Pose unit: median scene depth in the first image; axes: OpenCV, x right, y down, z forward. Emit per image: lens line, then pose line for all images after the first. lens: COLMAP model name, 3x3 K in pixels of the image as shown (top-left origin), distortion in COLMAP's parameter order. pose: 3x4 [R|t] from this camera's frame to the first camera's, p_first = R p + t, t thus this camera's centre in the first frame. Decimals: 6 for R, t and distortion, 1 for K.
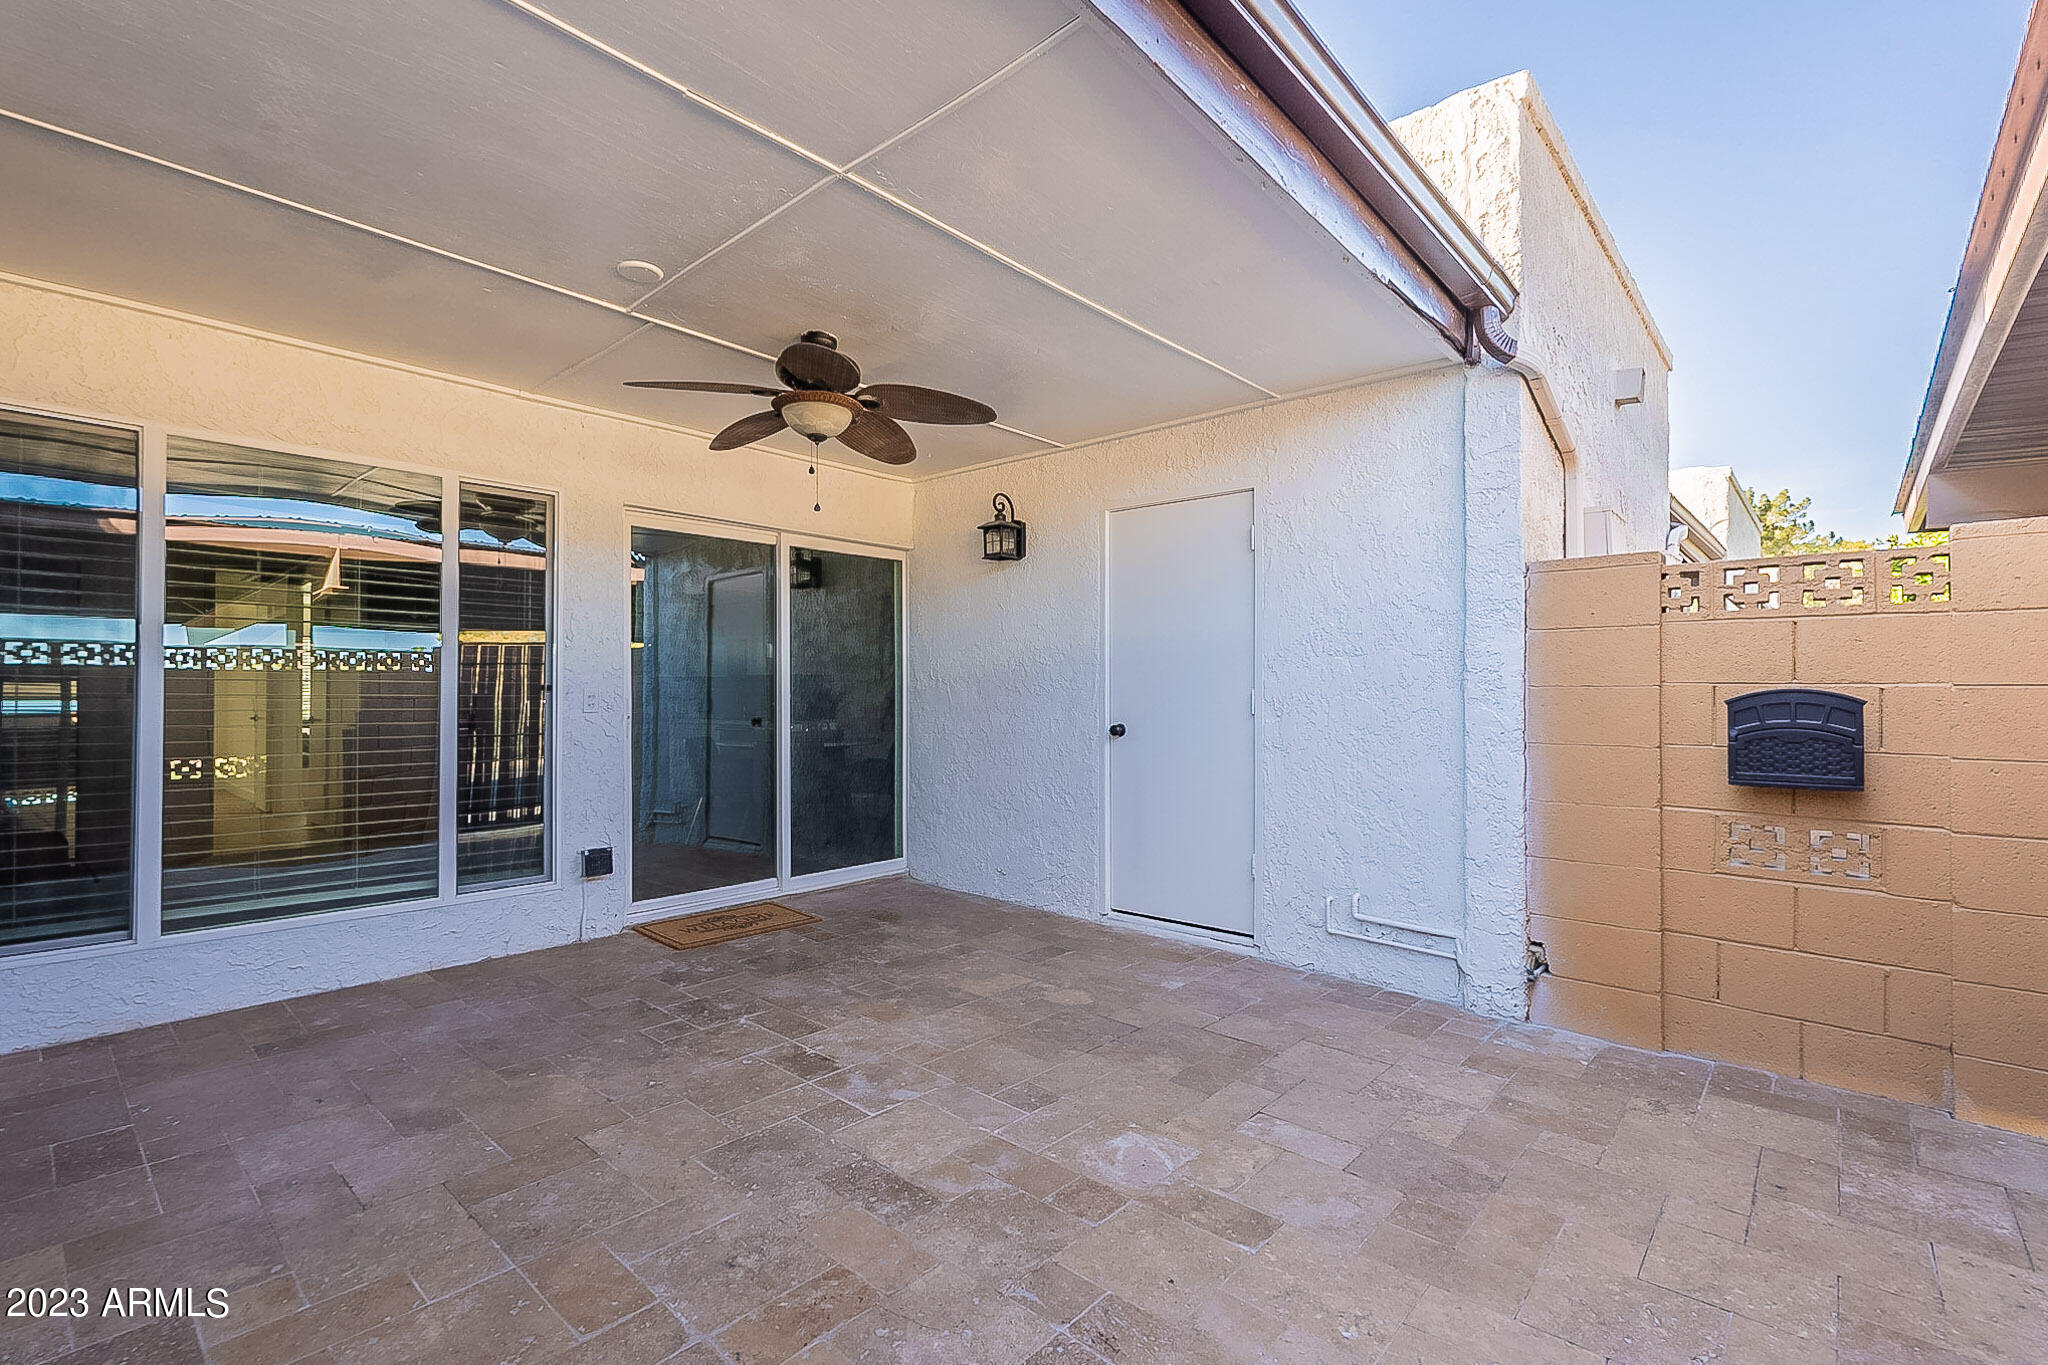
lens RADIAL K [[905.0, 0, 1018.2], [0, 905.0, 678.4], [0, 0, 1]] dist [-0.006017, 0.002583]
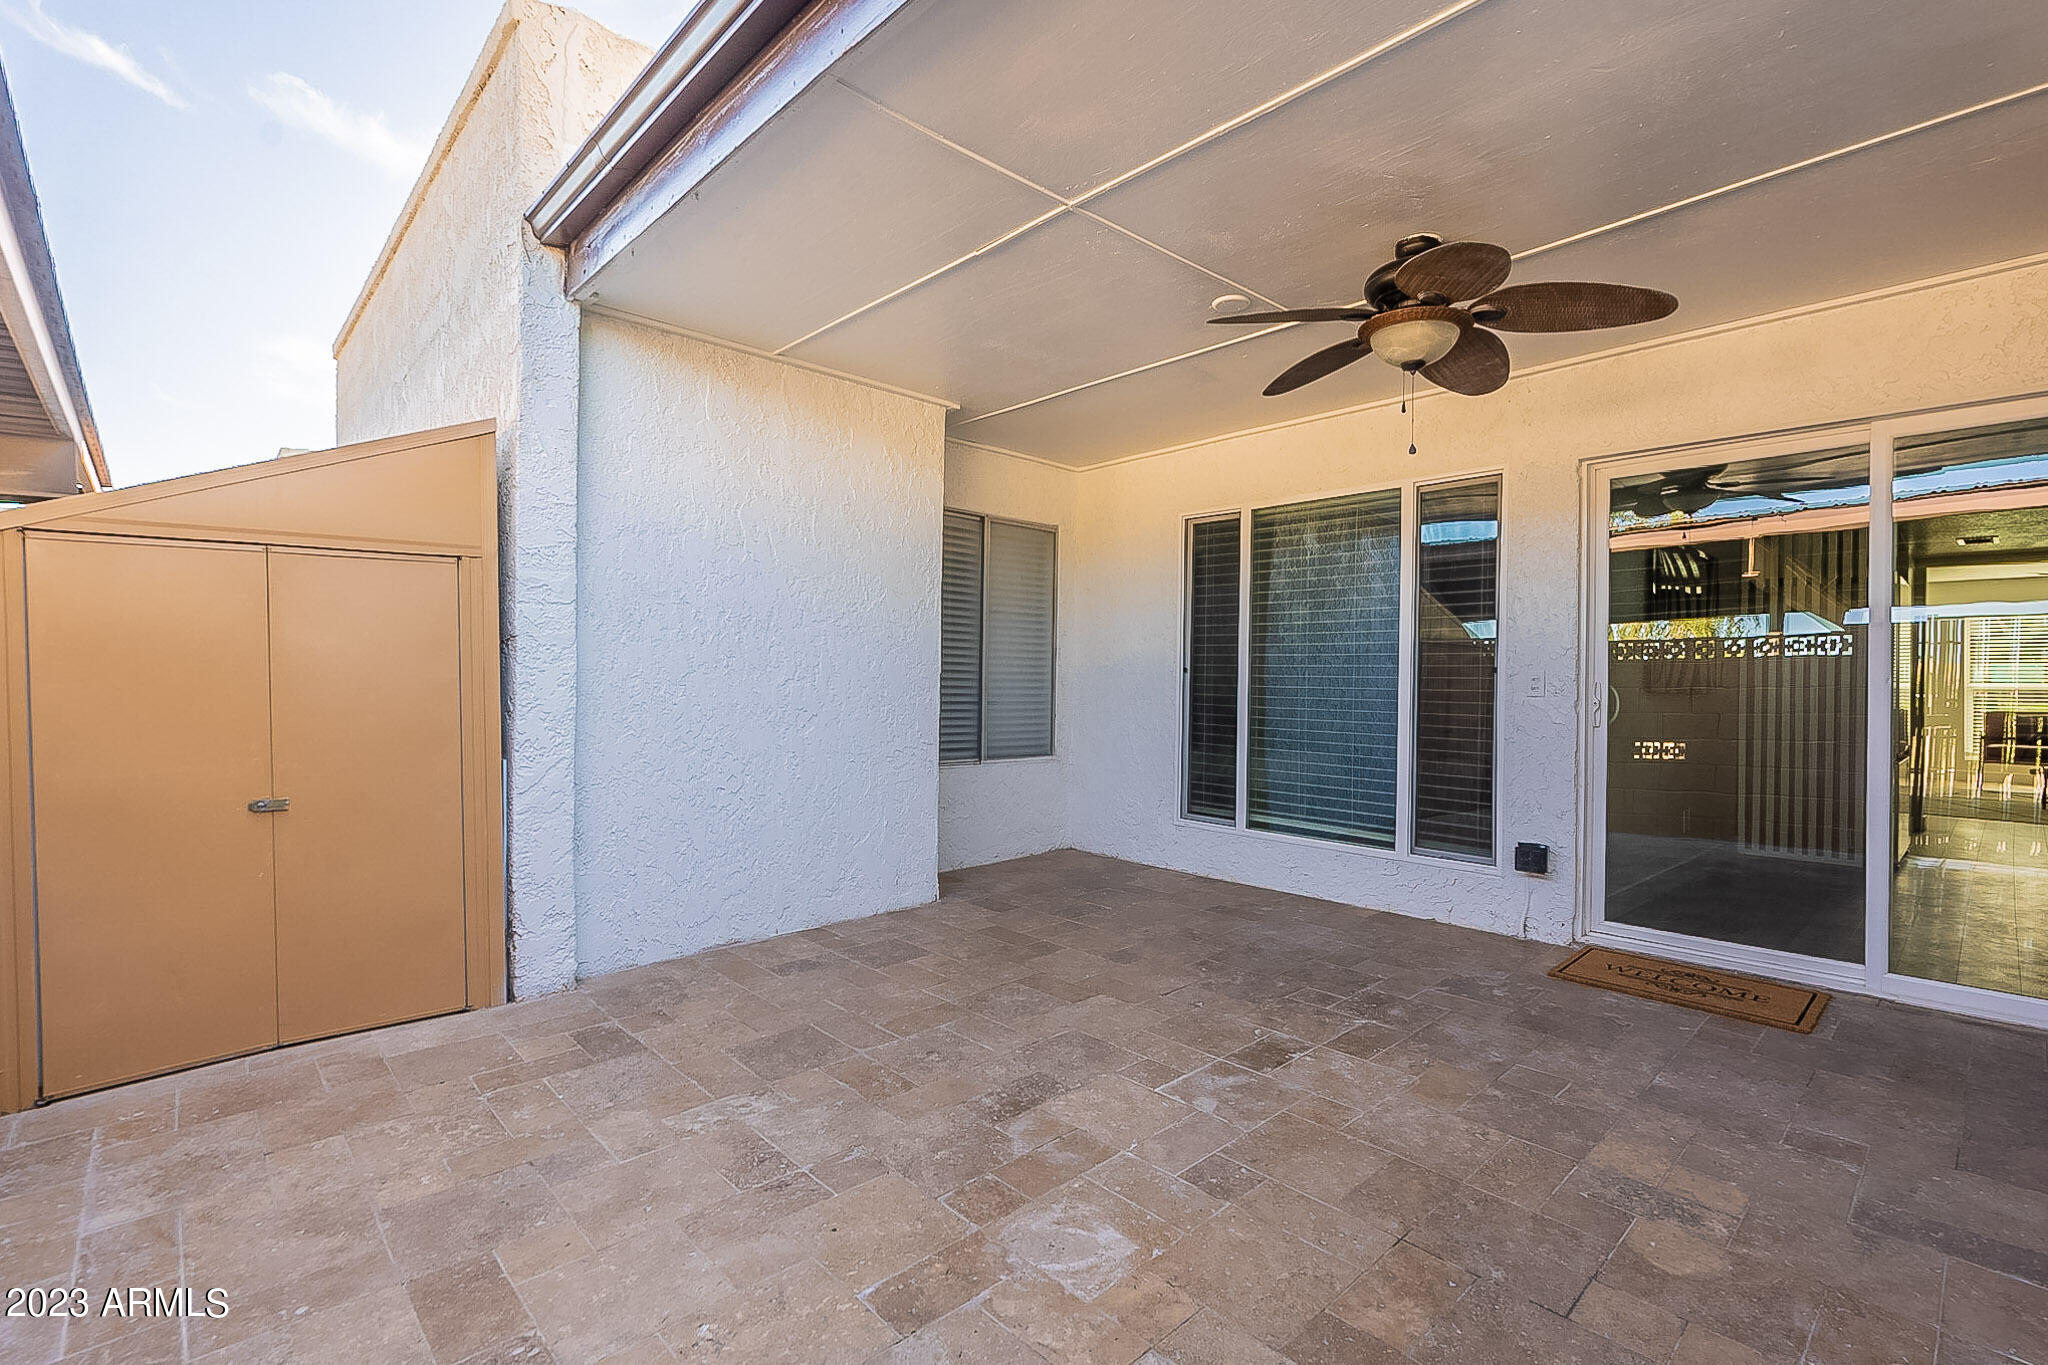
lens RADIAL K [[905.0, 0, 1007.4], [0, 905.0, 676.0], [0, 0, 1]] dist [-0.006017, 0.002583]
pose [[-0.080643, -0.003838, -0.996736, 0.699026], [0.010049, 0.999939, -0.004663, 0.023104], [0.996692, -0.010392, -0.080600, 0.757642]]
